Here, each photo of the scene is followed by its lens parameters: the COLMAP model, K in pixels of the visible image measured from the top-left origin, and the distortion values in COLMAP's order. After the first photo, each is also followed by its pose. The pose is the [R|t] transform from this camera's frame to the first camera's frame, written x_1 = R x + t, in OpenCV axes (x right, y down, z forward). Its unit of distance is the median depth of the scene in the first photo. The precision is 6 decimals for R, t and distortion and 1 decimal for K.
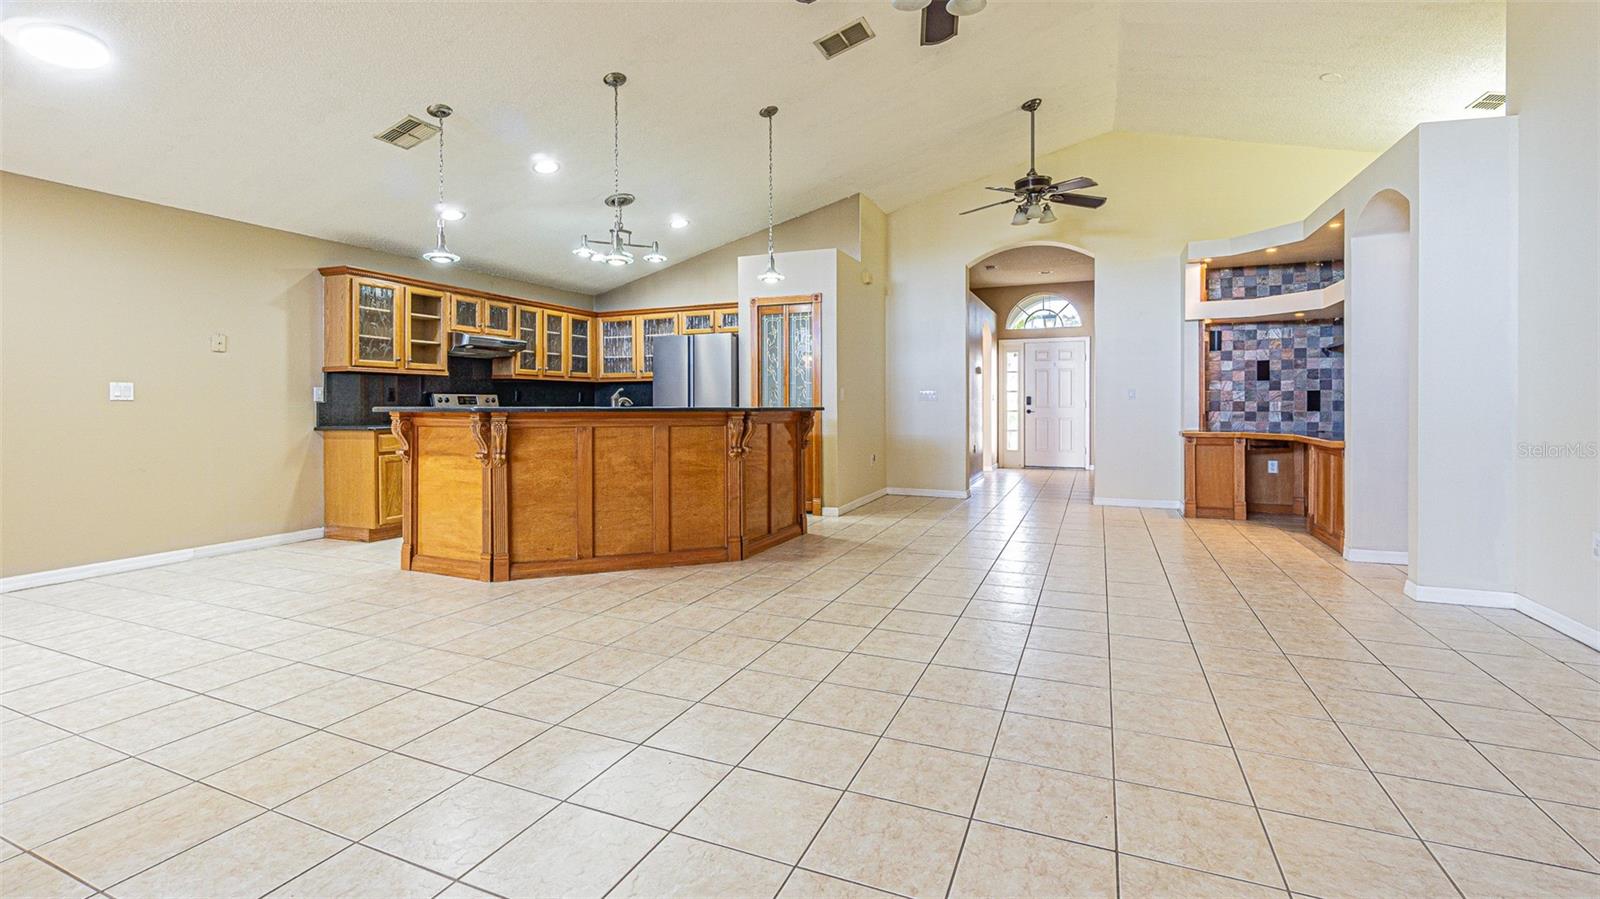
lens RADIAL K [[697.8, 0, 796.8], [0, 697.8, 415.6], [0, 0, 1]] dist [-0.003384, -0.000163]
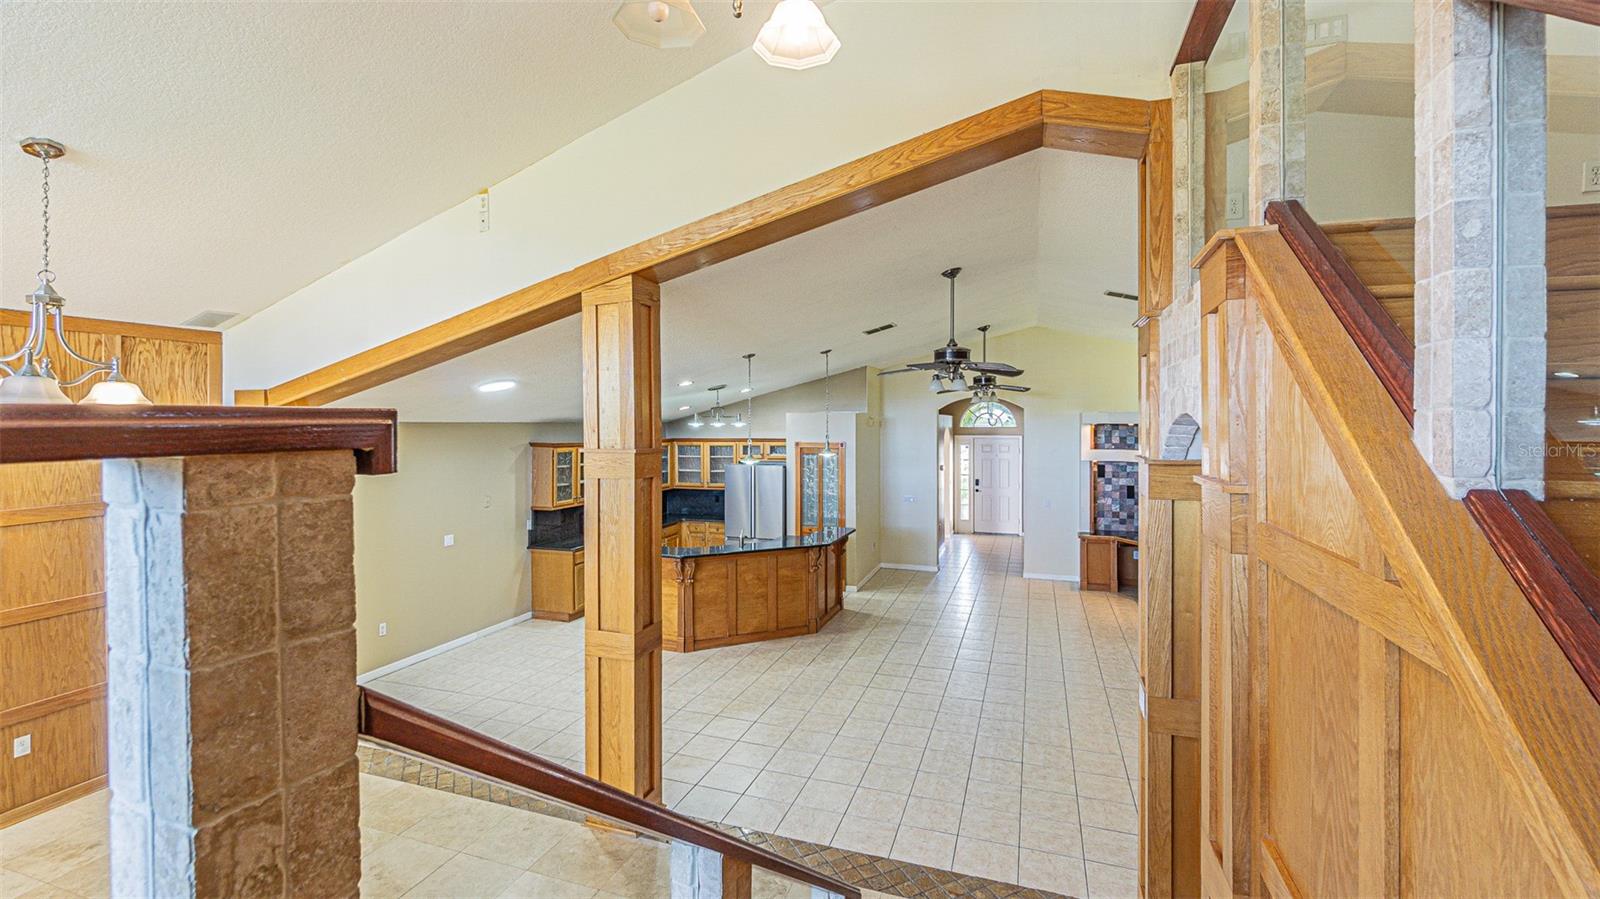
lens RADIAL K [[692.6, 0, 794.2], [0, 692.6, 433.8], [0, 0, 1]] dist [-0.002515, -0.000734]
pose [[0.997267, 0.001183, 0.073873, -0.183505], [-0.001281, 0.999998, 0.001289, -0.195563], [-0.073871, -0.001380, 0.997267, -0.469283]]
